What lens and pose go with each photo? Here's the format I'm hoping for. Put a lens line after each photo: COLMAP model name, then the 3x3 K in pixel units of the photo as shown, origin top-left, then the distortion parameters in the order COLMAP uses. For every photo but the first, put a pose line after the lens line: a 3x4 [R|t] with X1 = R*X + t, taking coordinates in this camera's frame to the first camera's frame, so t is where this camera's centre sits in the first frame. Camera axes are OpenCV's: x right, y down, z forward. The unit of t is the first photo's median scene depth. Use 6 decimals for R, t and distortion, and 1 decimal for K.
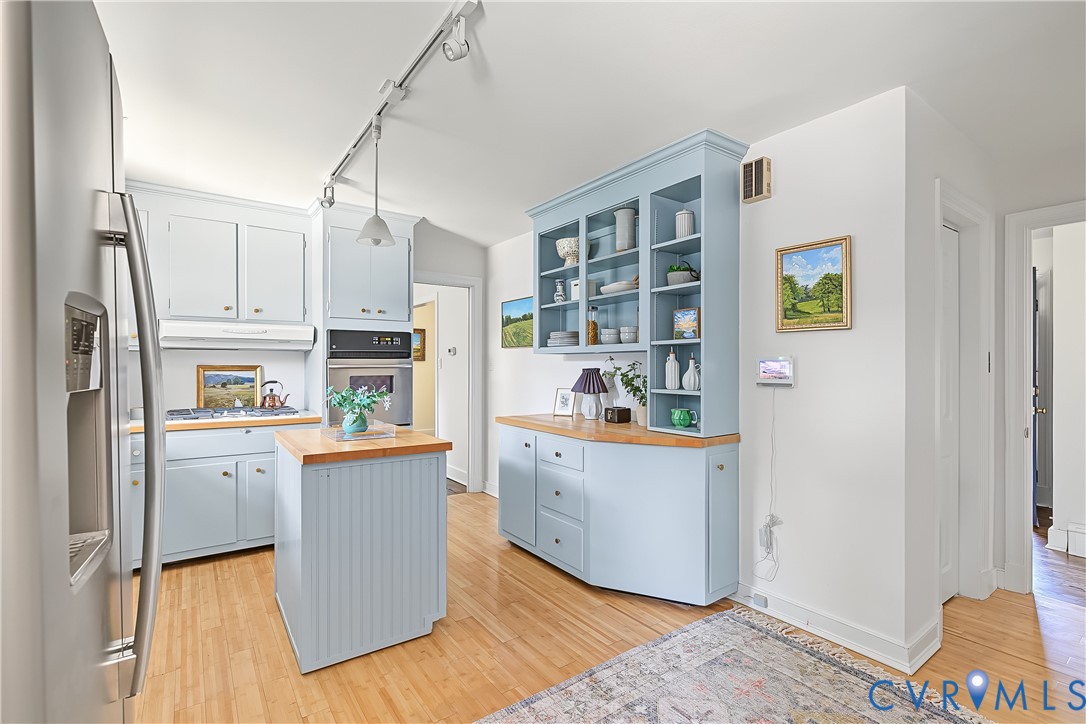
lens RADIAL K [[509.5, 0, 550.5], [0, 509.5, 365.0], [0, 0, 1]] dist [-0.001309, 0.000530]
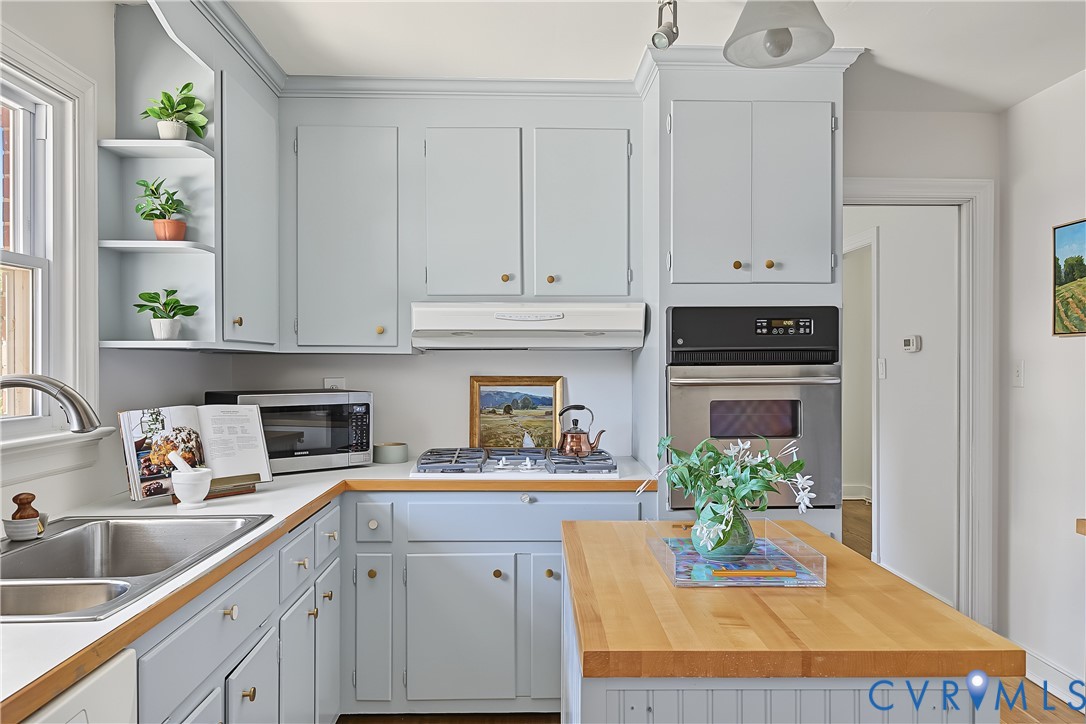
lens RADIAL K [[759.1, 0, 542.5], [0, 759.1, 368.1], [0, 0, 1]] dist [0.004243, 0.003376]
pose [[0.827026, 0.001315, -0.562162, -0.119859], [0.002773, 0.999976, 0.006419, -0.015140], [0.562157, -0.006868, 0.827002, 0.312124]]
